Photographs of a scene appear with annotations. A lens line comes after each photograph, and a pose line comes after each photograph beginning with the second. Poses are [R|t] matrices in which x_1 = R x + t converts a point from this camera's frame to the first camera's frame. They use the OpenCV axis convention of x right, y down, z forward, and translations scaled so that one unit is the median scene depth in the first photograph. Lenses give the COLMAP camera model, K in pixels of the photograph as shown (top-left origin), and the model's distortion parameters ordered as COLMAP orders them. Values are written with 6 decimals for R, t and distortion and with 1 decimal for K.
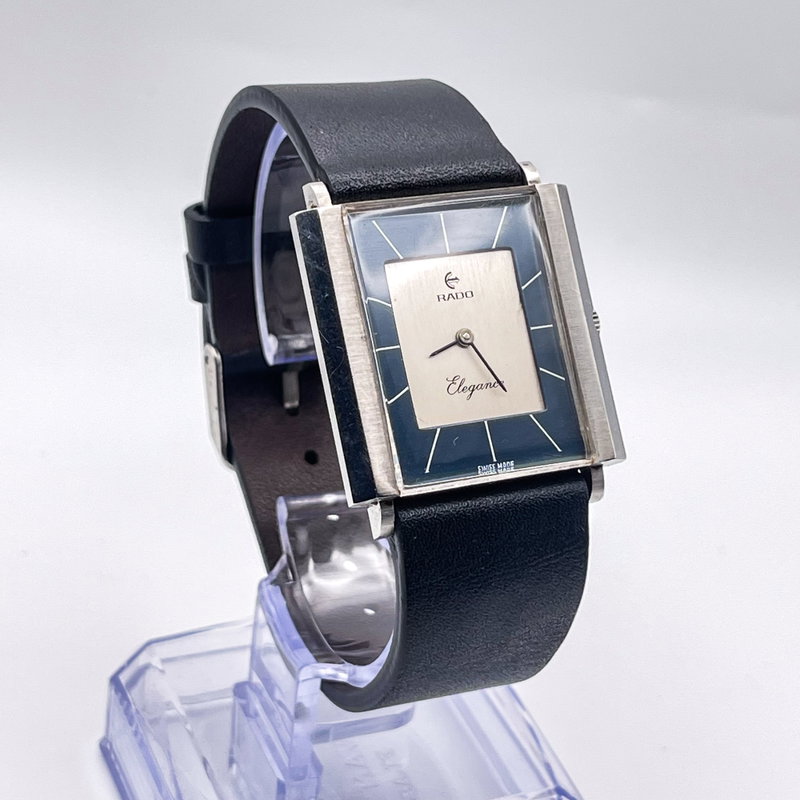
lens RADIAL K [[2066.5, 0, 400.0], [0, 2066.5, 400.0], [0, 0, 1]] dist [0.000774, 0.250264]
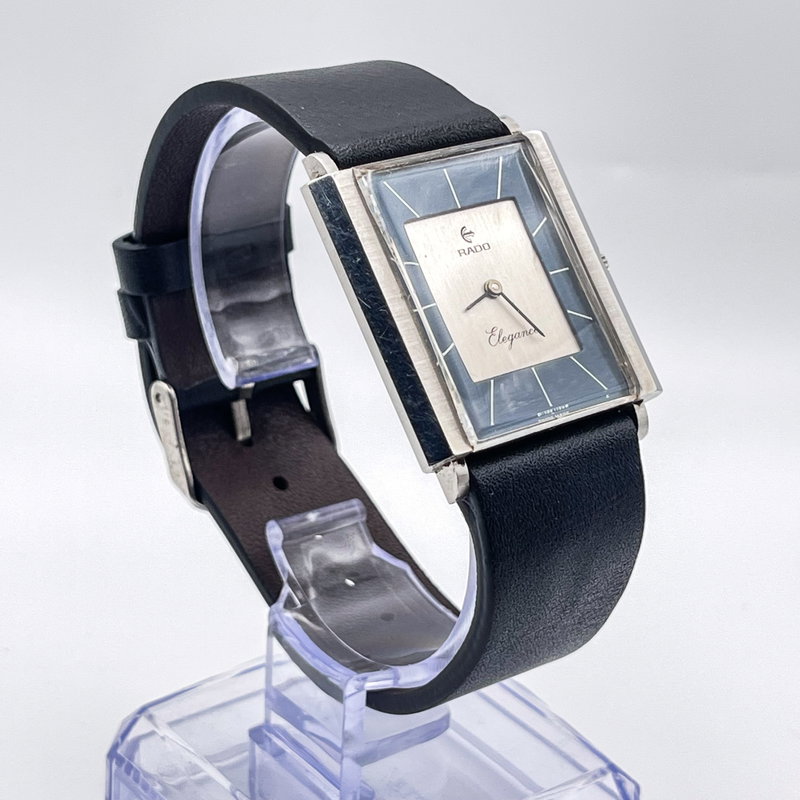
lens RADIAL K [[2066.5, 0, 400.0], [0, 2066.5, 400.0], [0, 0, 1]] dist [0.000774, 0.250264]
pose [[0.962868, -0.155156, 0.220932, -0.230393], [0.176044, 0.981279, -0.078102, 0.088060], [-0.204678, 0.114096, 0.972157, 0.070553]]
